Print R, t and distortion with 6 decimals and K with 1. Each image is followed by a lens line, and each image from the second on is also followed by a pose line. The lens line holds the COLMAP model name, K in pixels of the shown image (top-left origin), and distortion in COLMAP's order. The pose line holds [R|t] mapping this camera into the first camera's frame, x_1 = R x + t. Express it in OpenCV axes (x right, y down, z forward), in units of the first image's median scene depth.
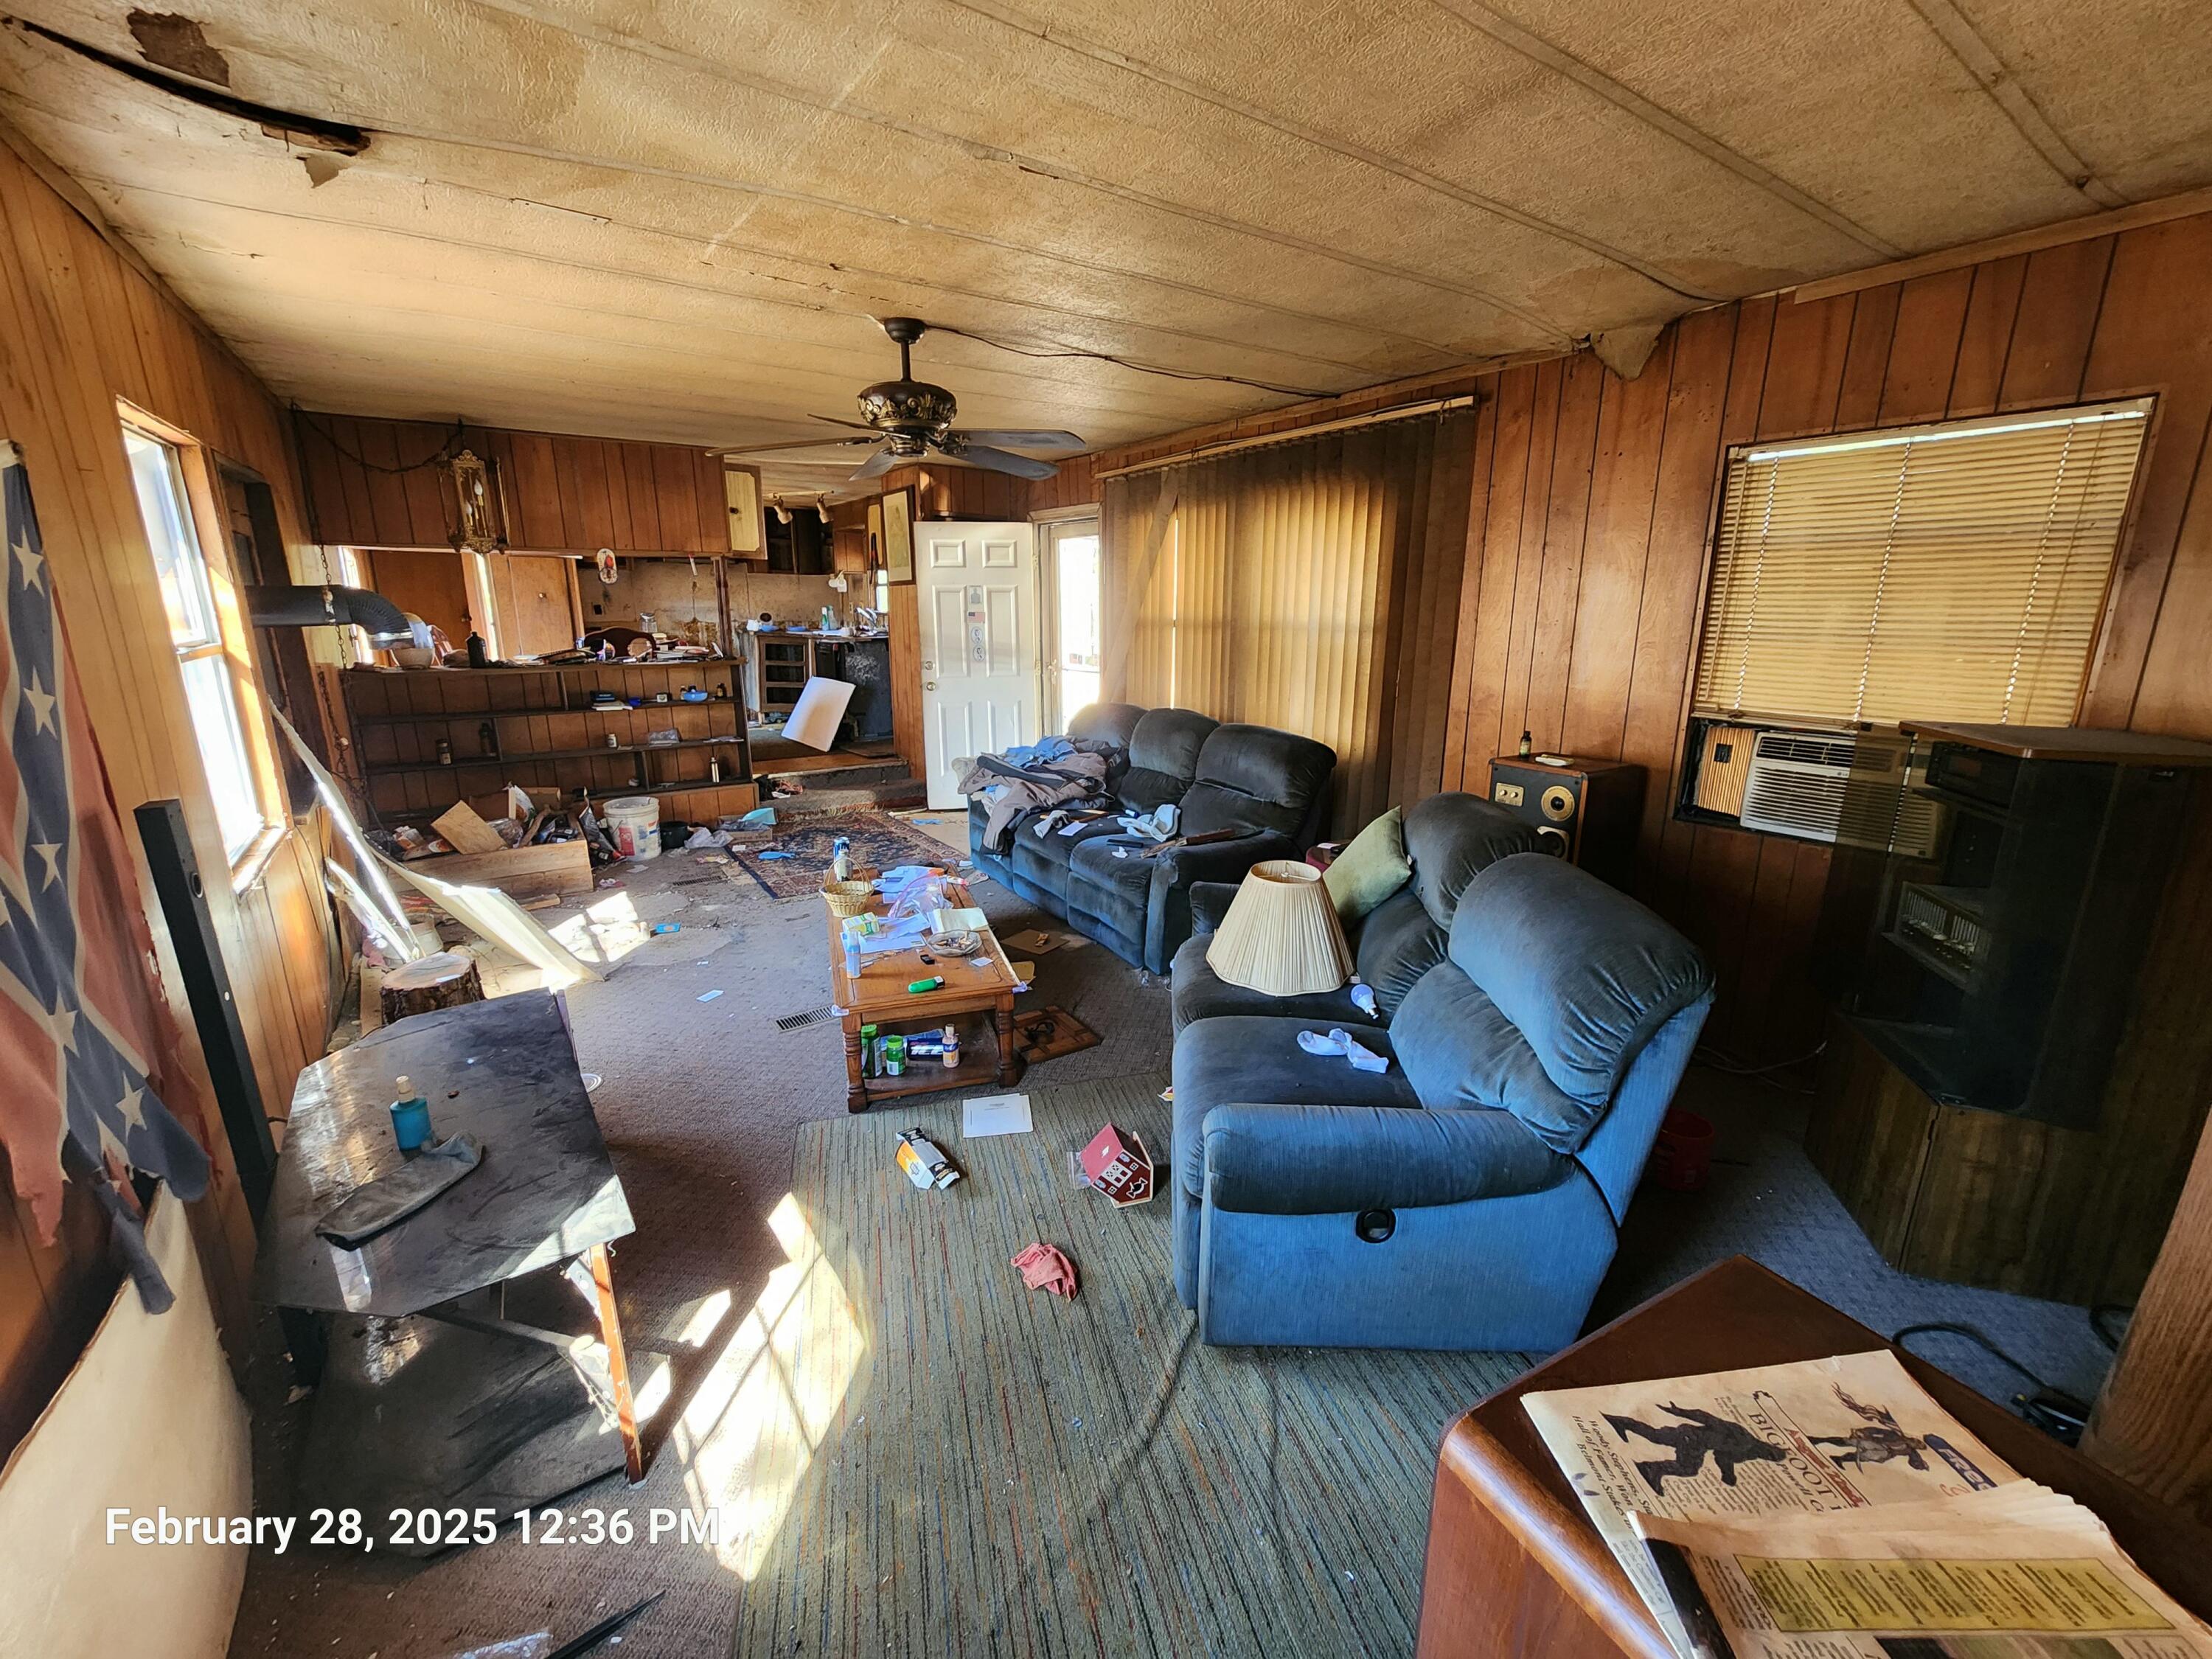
lens RADIAL K [[906.5, 0, 1100.7], [0, 906.5, 825.1], [0, 0, 1]] dist [0.002158, -0.000443]
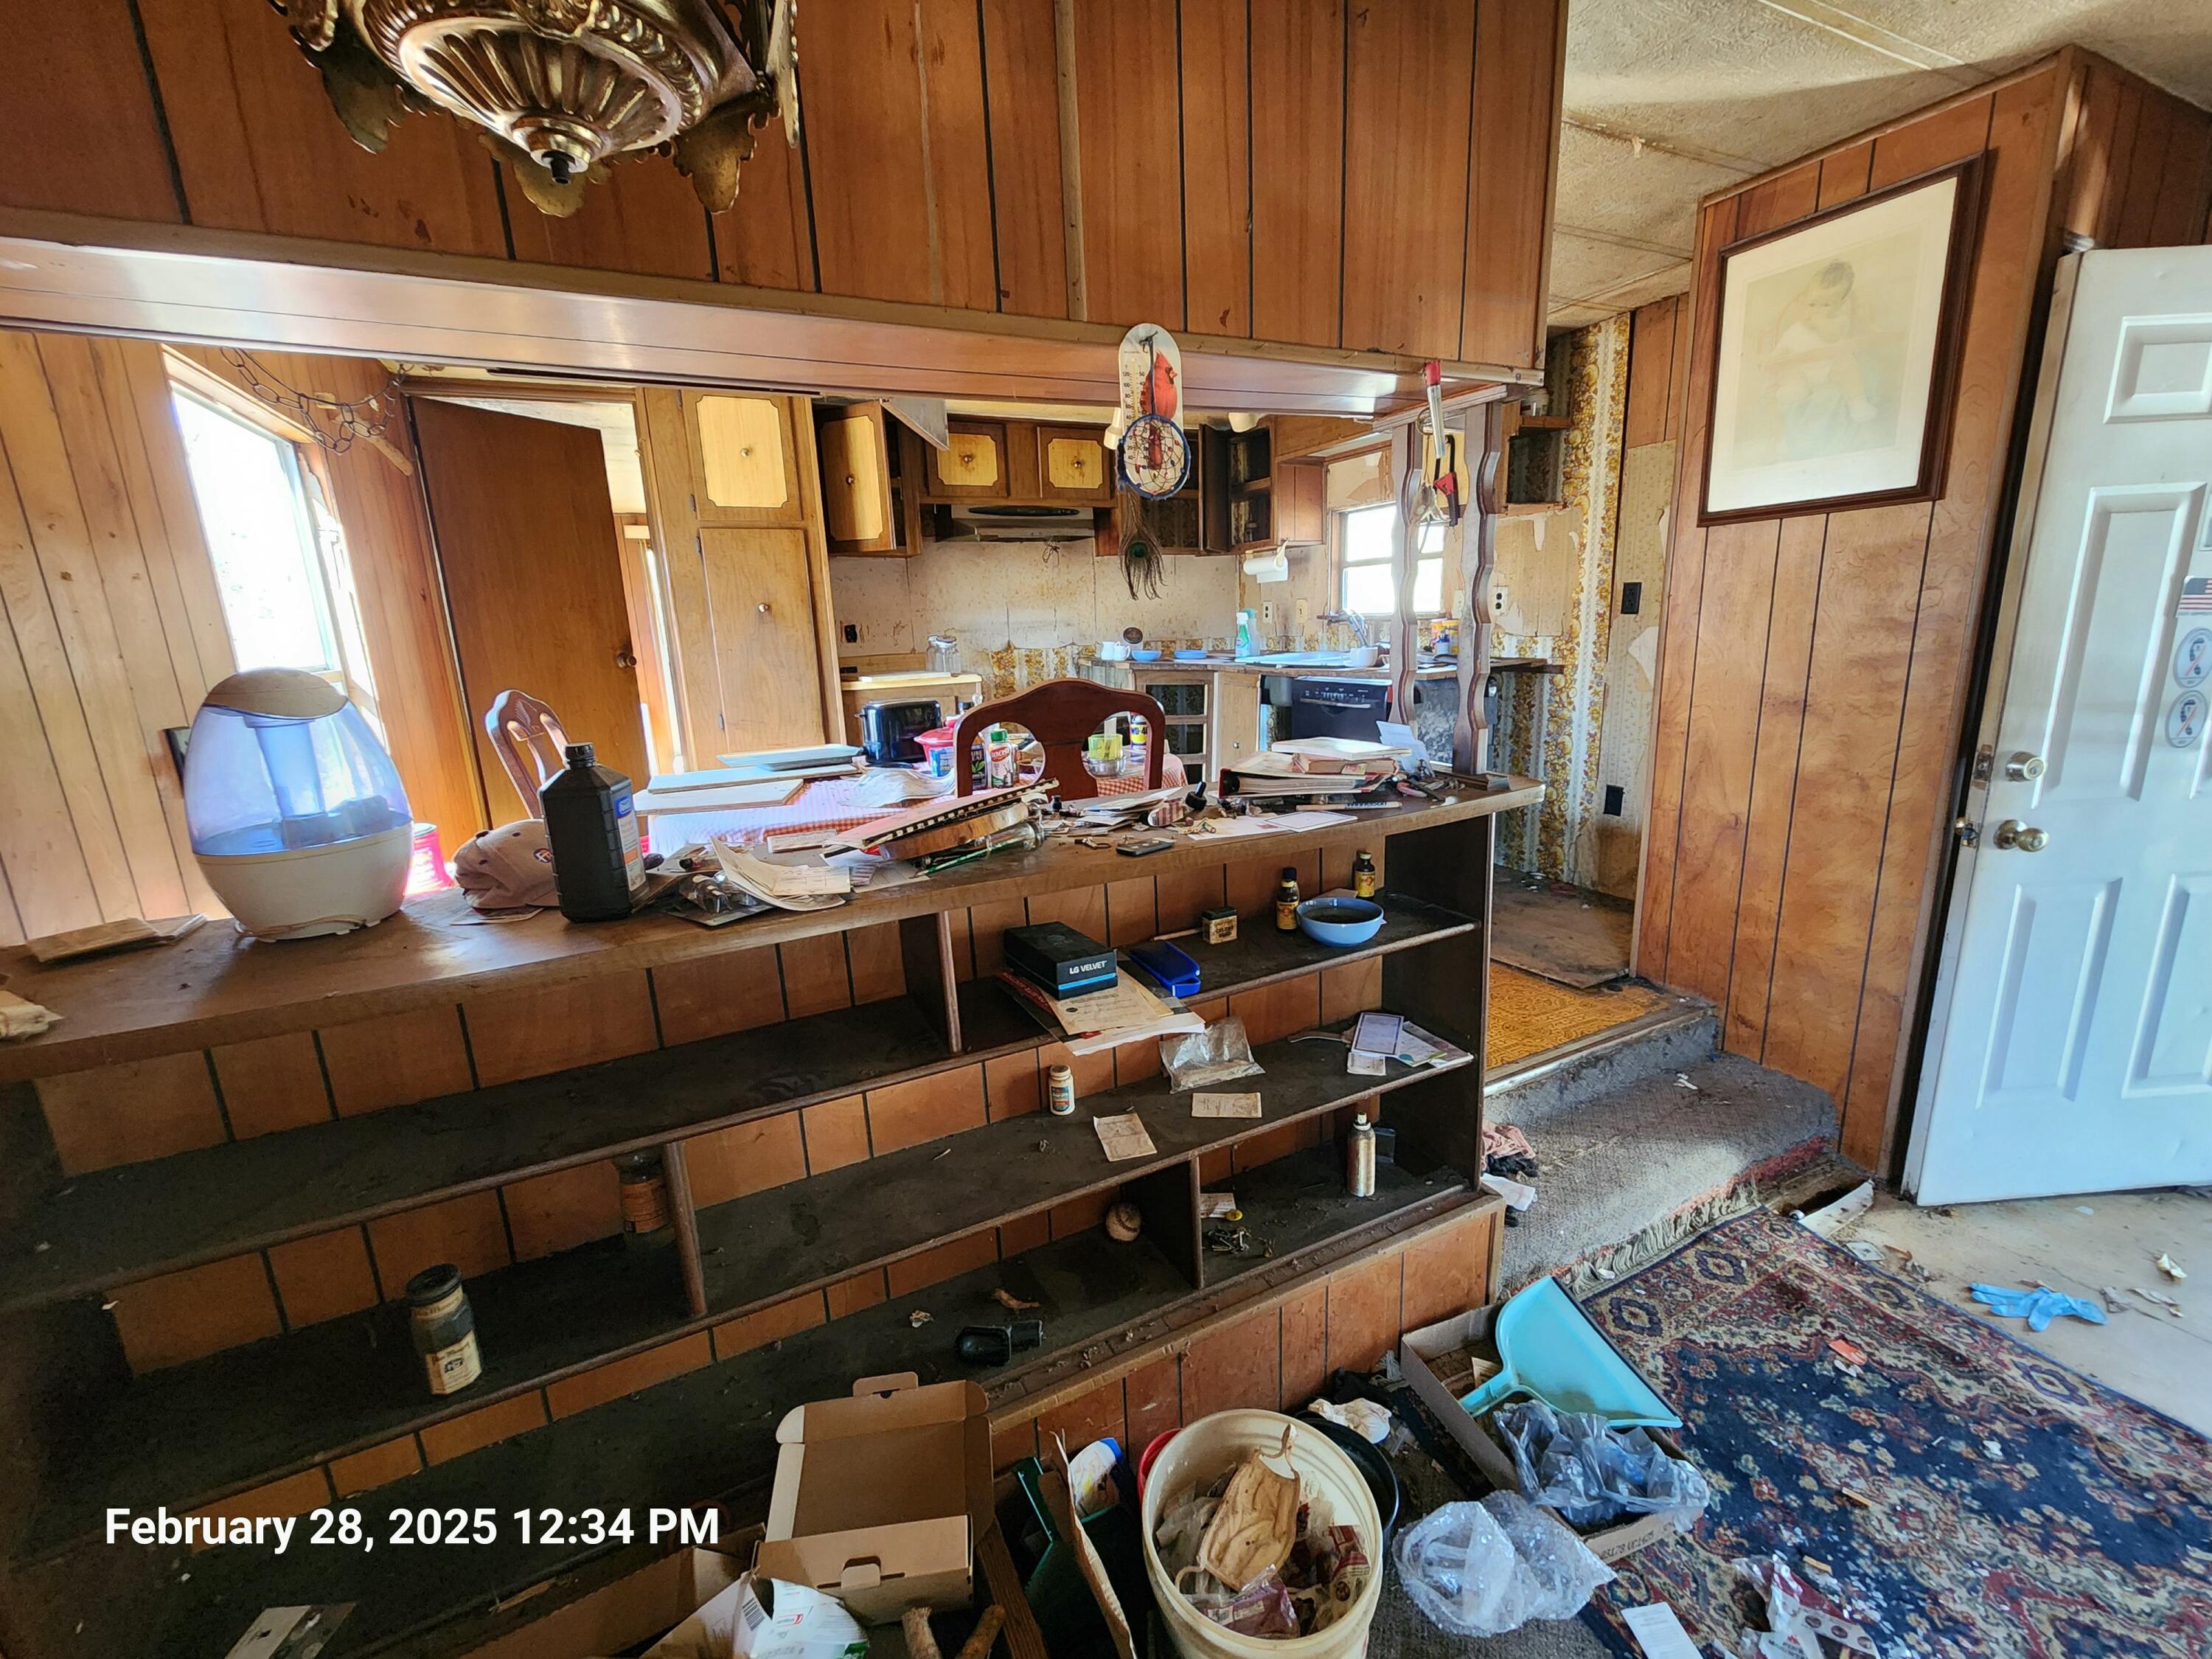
lens RADIAL K [[906.5, 0, 1114.0], [0, 906.5, 822.9], [0, 0, 1]] dist [0.002158, -0.000443]
pose [[0.990050, -0.013208, -0.140095, -0.393767], [0.011018, 0.999805, -0.016396, -0.138439], [0.140285, 0.014689, 0.990002, 0.592170]]
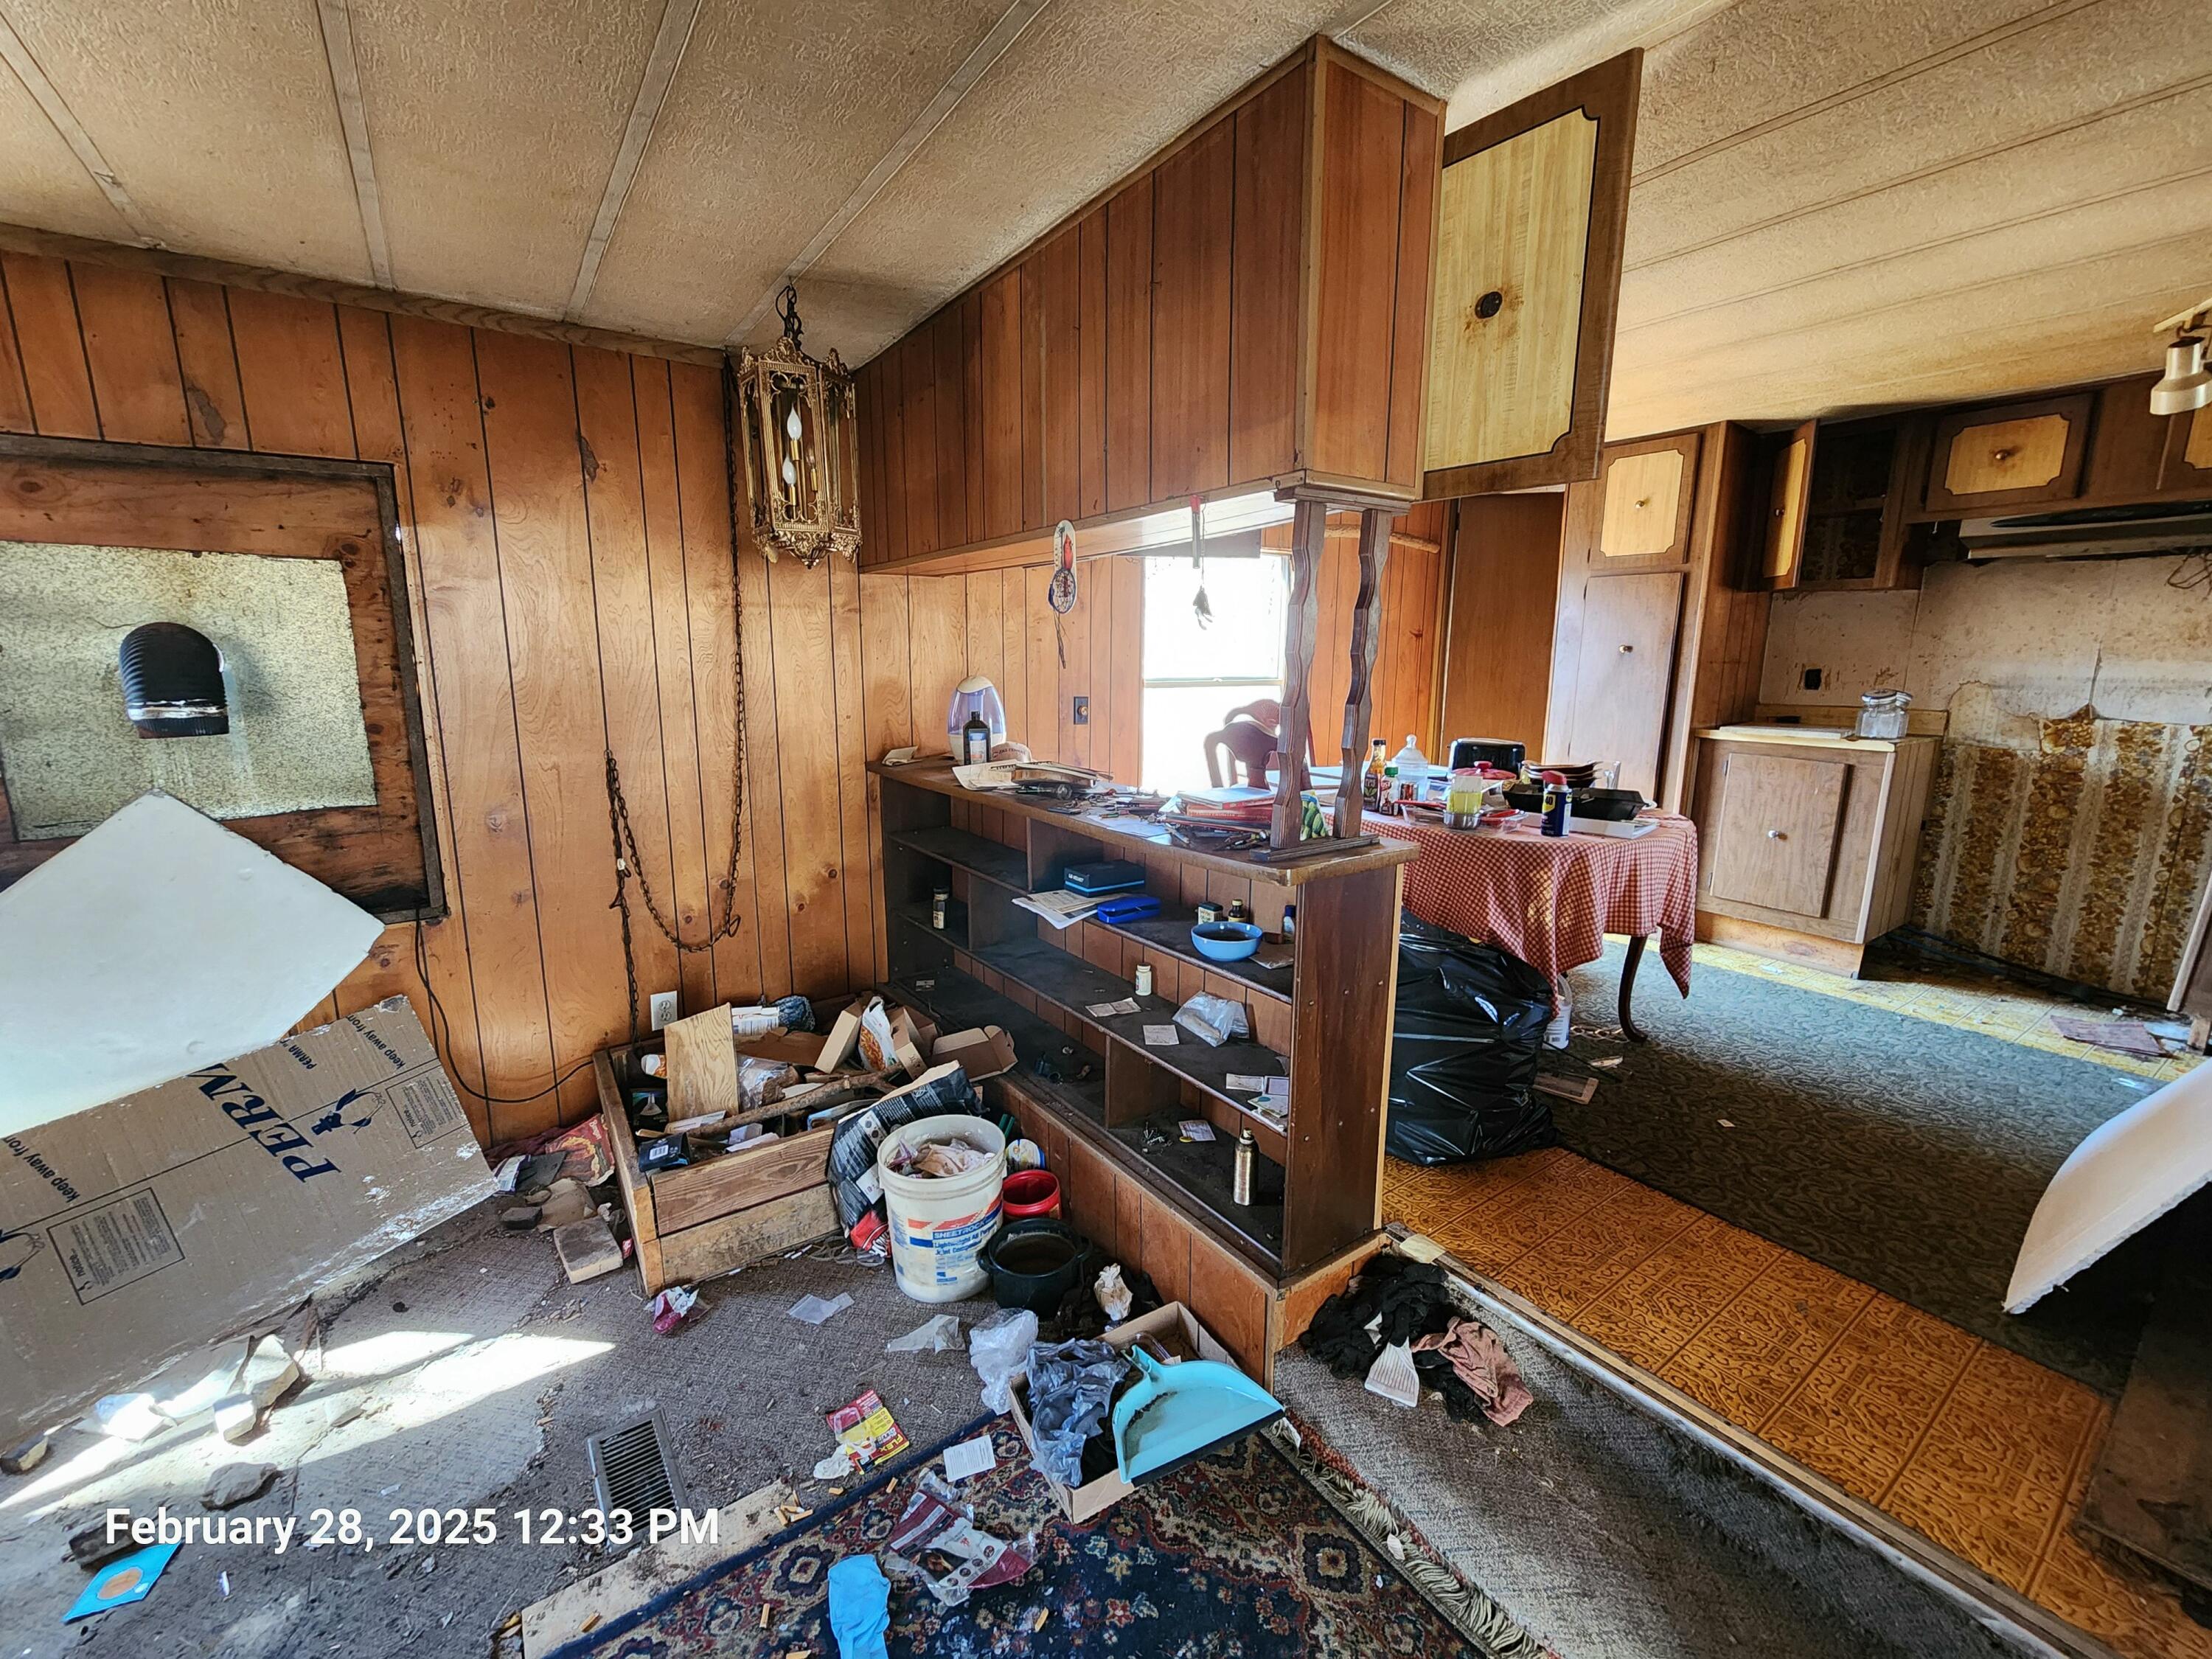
lens RADIAL K [[906.5, 0, 1110.6], [0, 906.5, 817.4], [0, 0, 1]] dist [0.002158, -0.000443]
pose [[0.025269, 0.174475, -0.984337, -0.108102], [-0.246477, 0.955341, 0.163008, -0.188380], [0.968819, 0.238498, 0.067145, 0.765350]]
